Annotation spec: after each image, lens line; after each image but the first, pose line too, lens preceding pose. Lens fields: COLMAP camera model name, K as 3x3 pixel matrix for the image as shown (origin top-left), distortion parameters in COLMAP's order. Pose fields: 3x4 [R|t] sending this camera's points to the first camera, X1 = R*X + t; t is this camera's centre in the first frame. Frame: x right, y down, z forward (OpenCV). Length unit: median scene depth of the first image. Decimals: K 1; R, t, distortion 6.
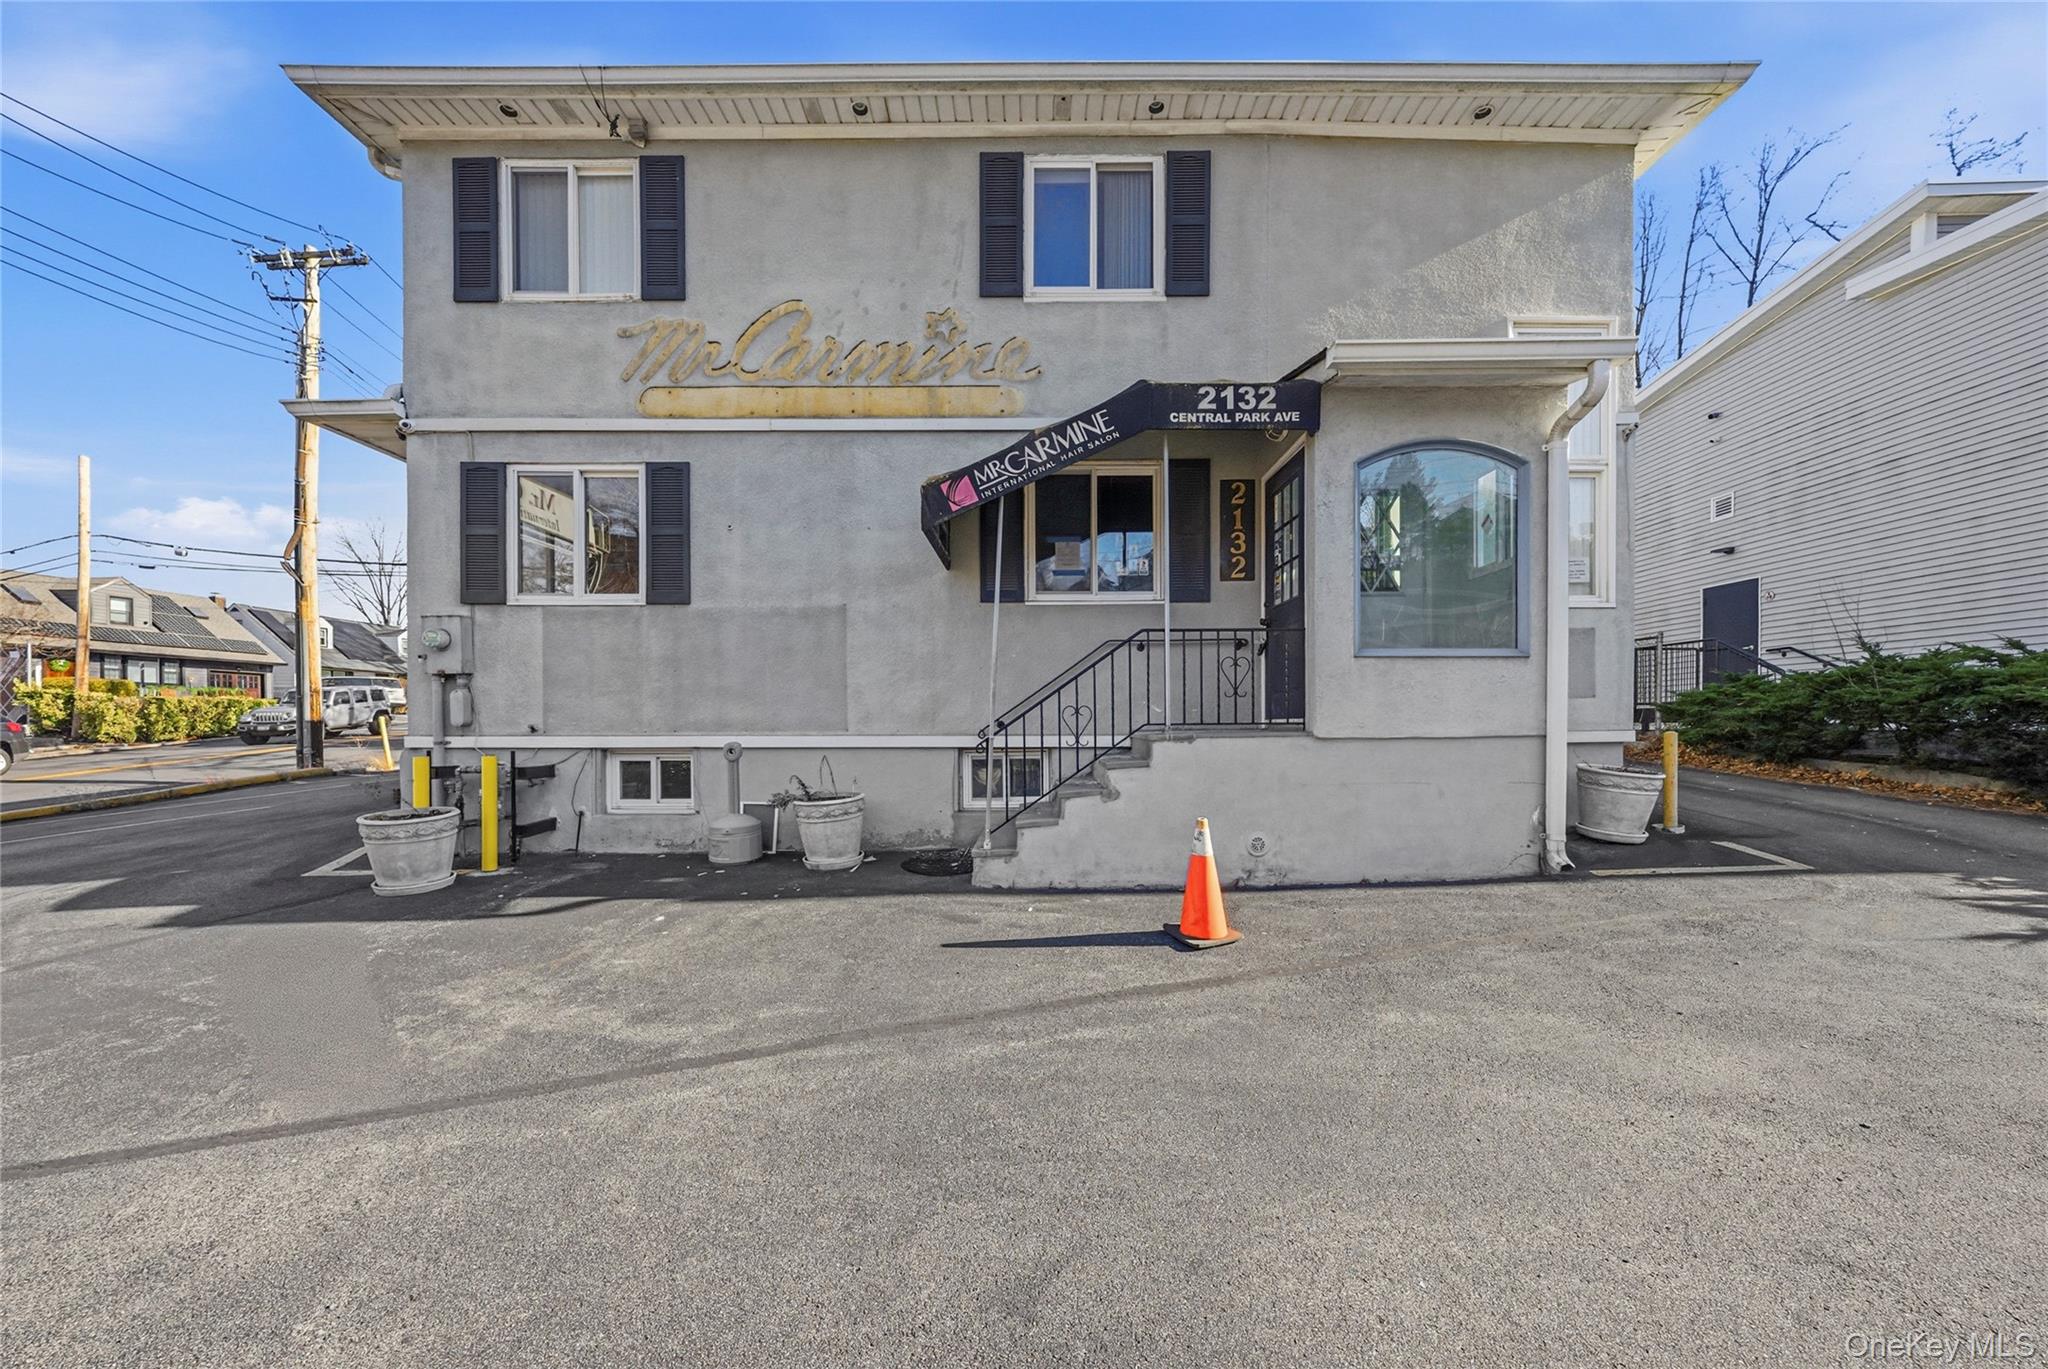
lens RADIAL K [[737.0, 0, 1081.3], [0, 737.0, 717.6], [0, 0, 1]] dist [0.000888, 0.000527]
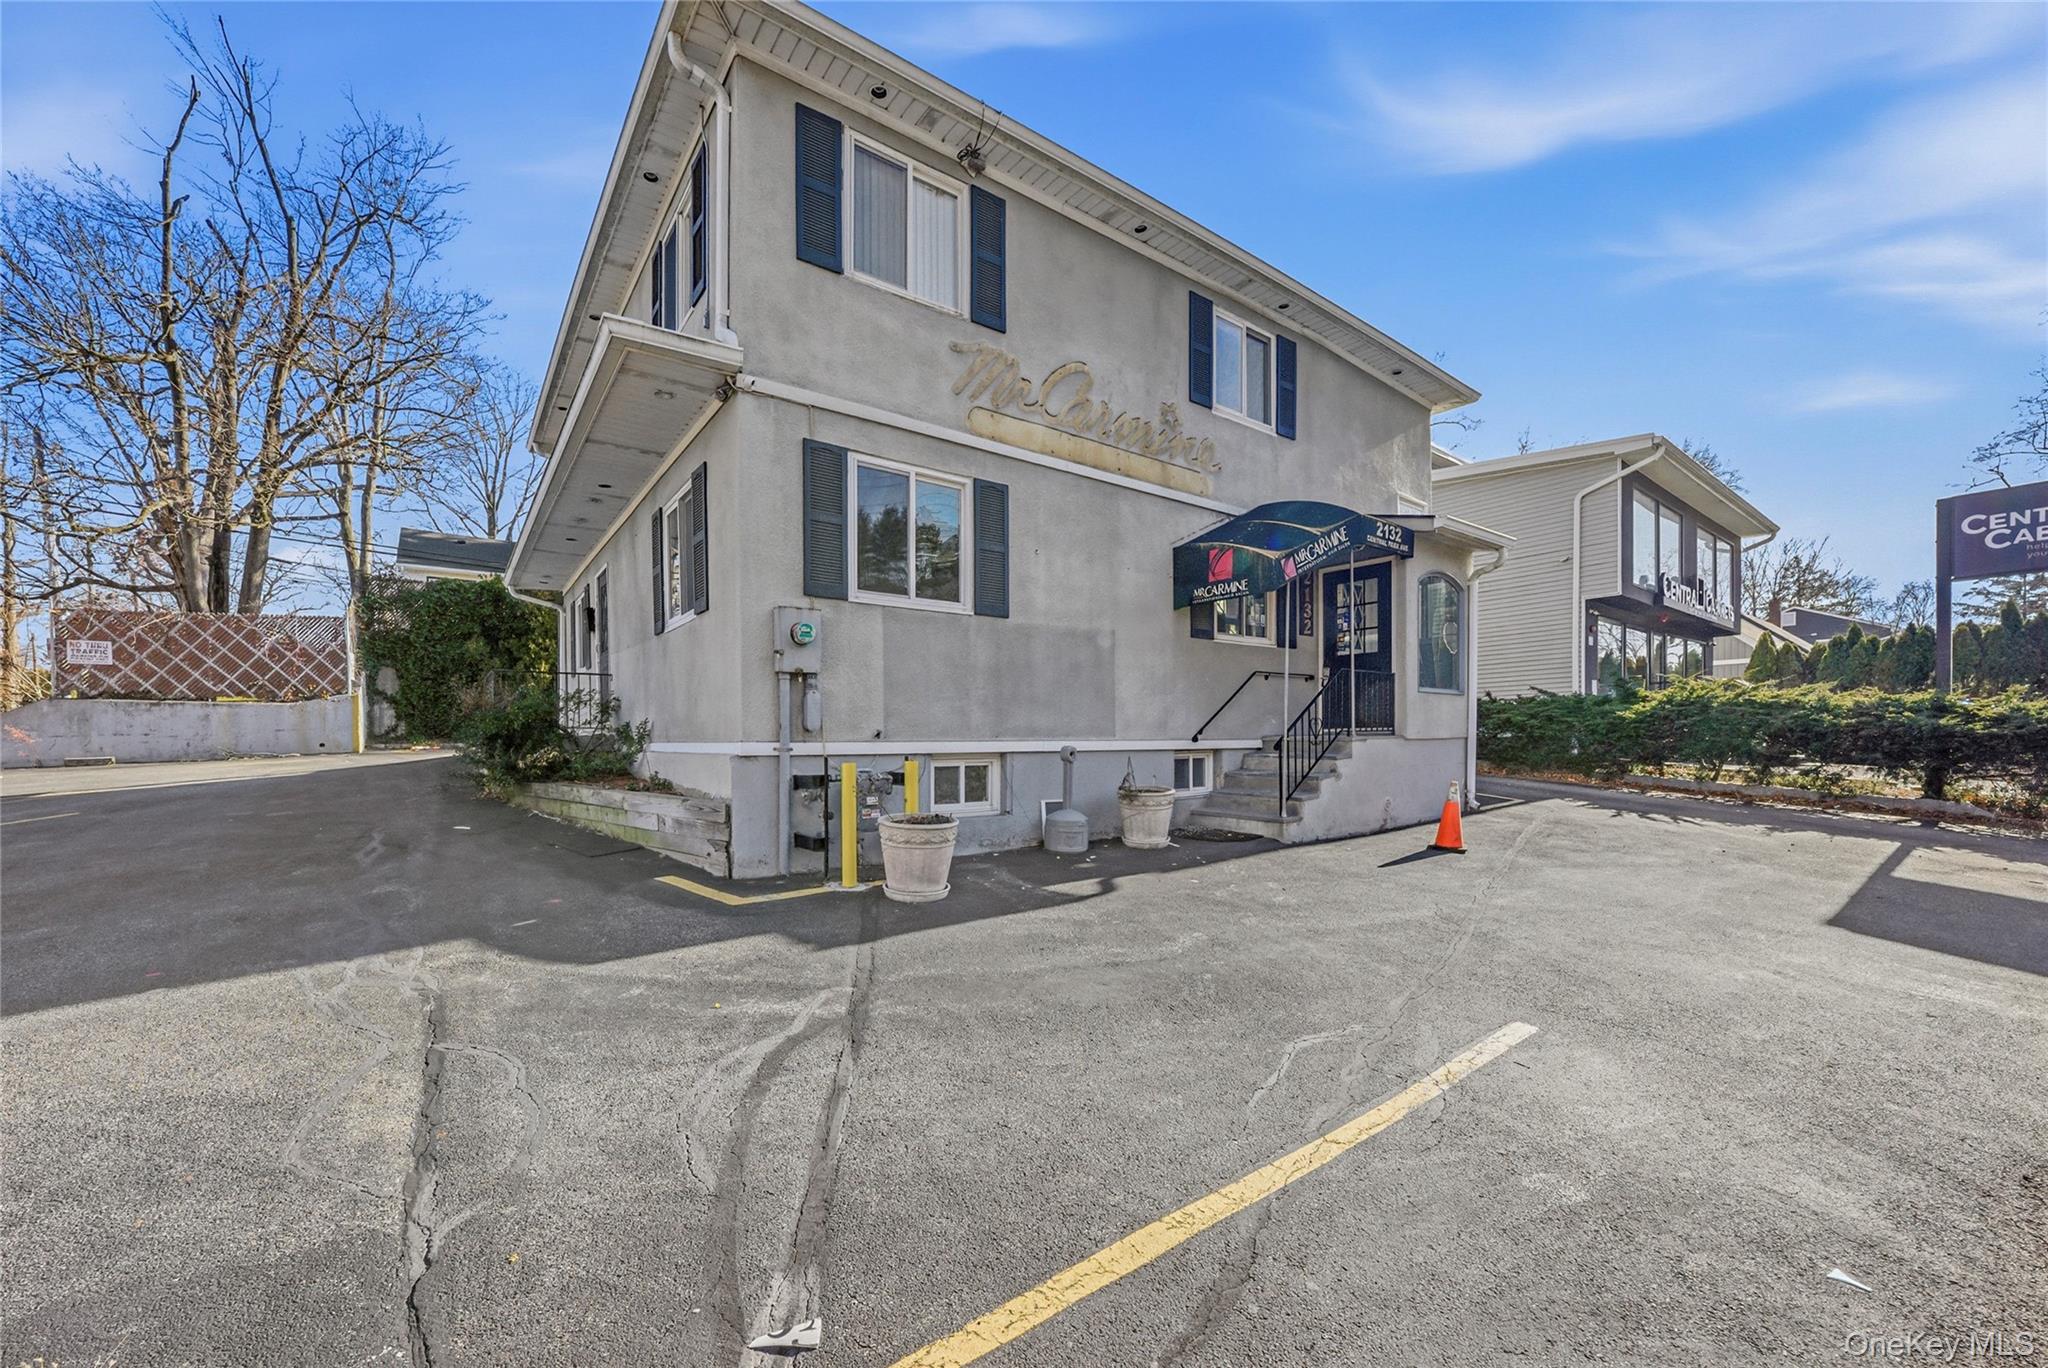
lens RADIAL K [[792.3, 0, 1025.5], [0, 792.3, 743.1], [0, 0, 1]] dist [-0.017925, -0.000246]
pose [[0.798013, -0.004645, 0.602622, -1.203875], [0.000974, 0.999979, 0.006418, 0.020159], [-0.602639, -0.004535, 0.798001, 0.067204]]
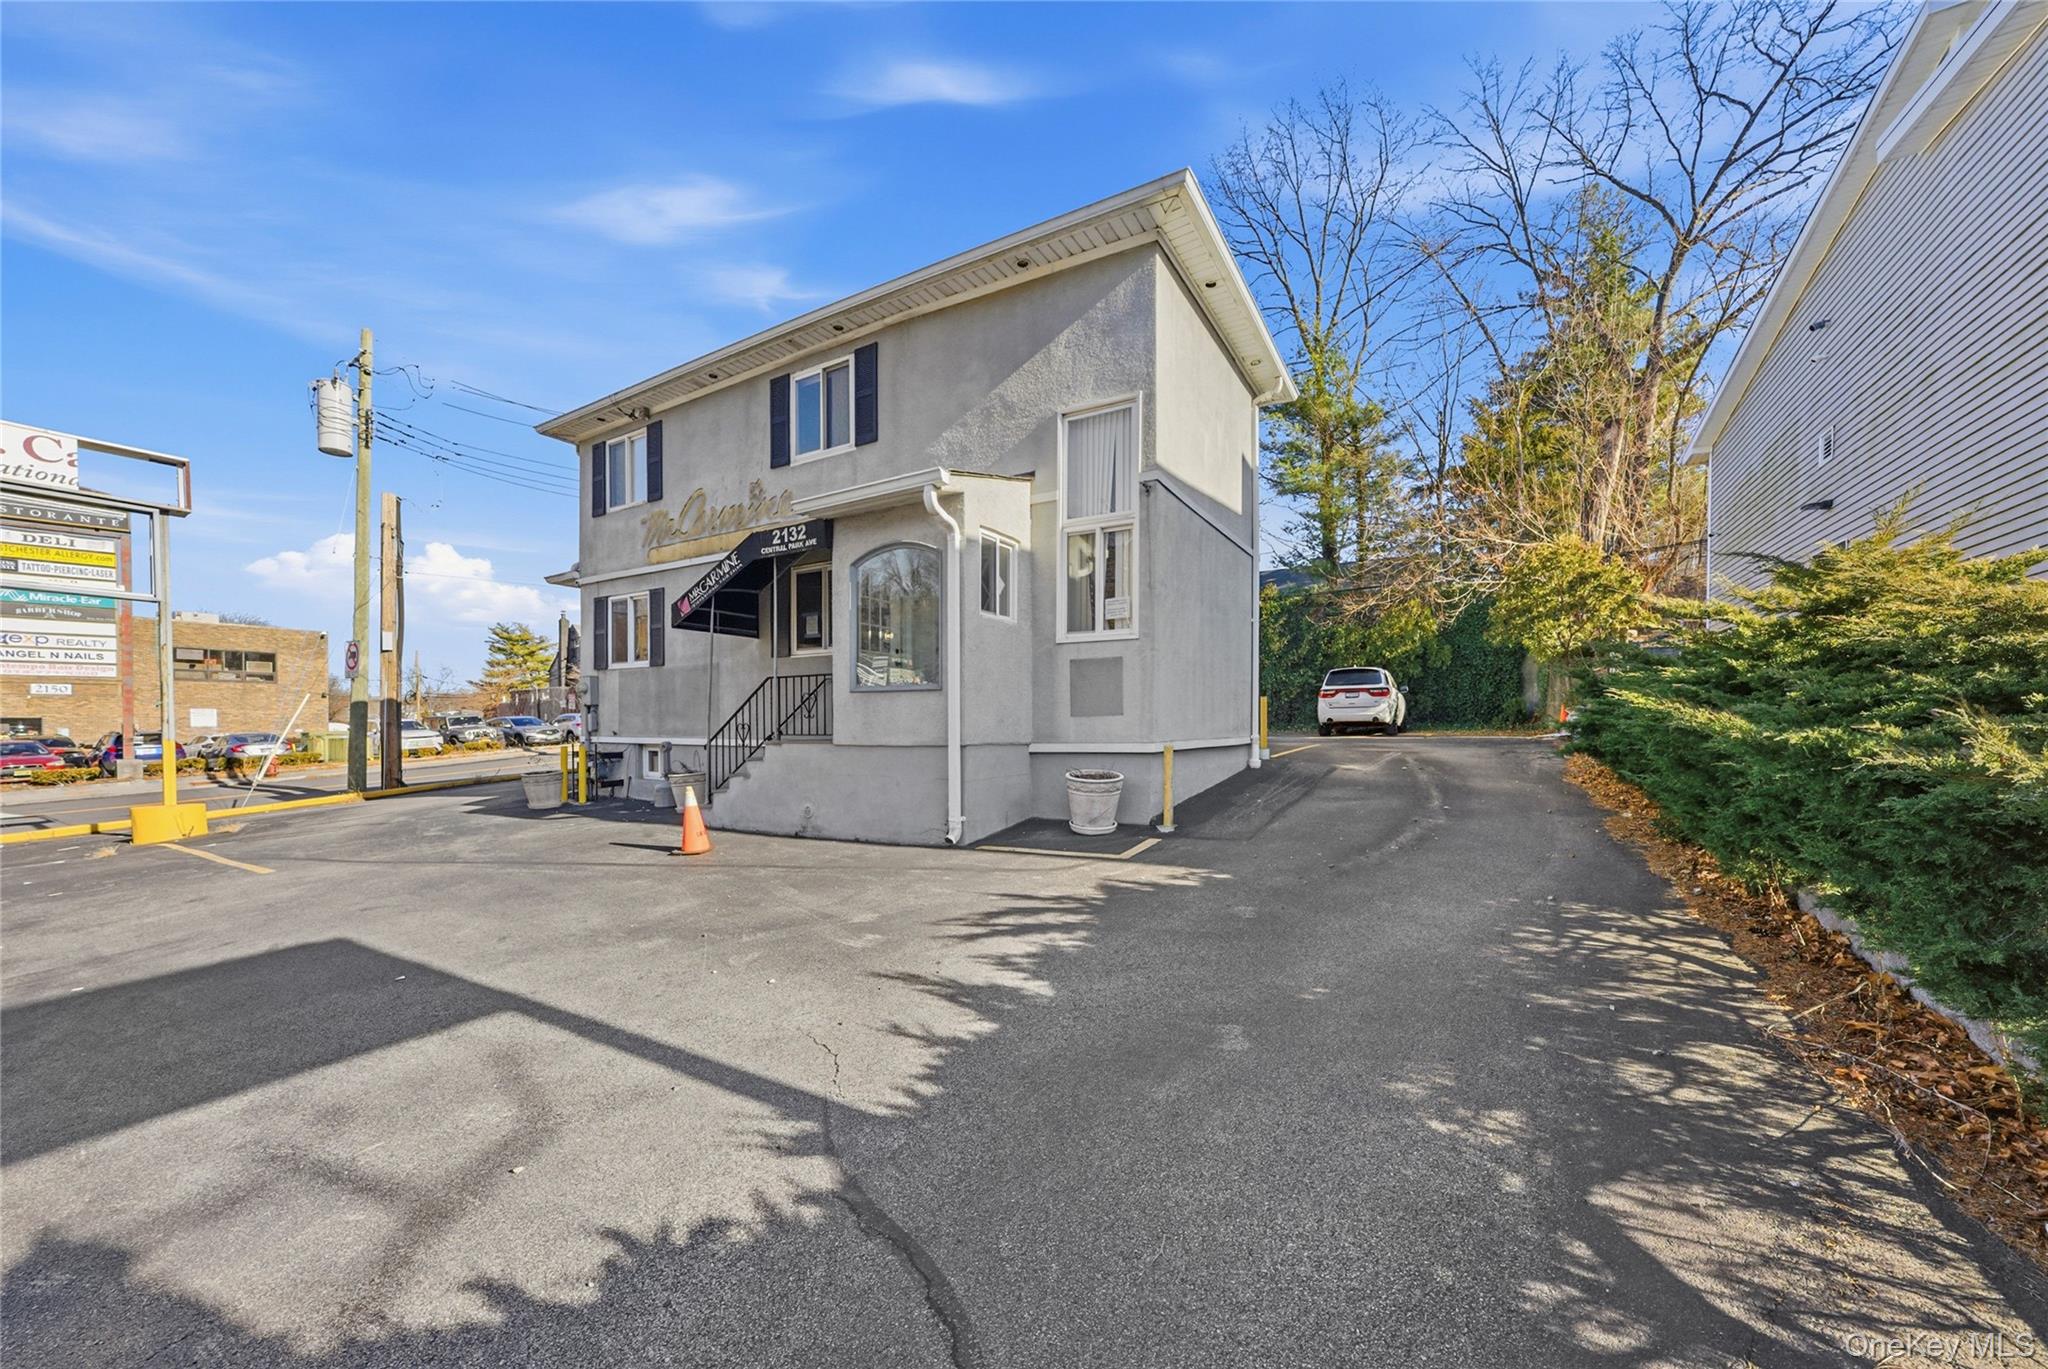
lens RADIAL K [[737.0, 0, 1041.3], [0, 737.0, 724.3], [0, 0, 1]] dist [0.000888, 0.000527]
pose [[0.859855, 0.003905, -0.510523, 1.201158], [-0.001309, 0.999984, 0.005444, -0.019364], [0.510536, -0.004013, 0.859847, -0.091771]]
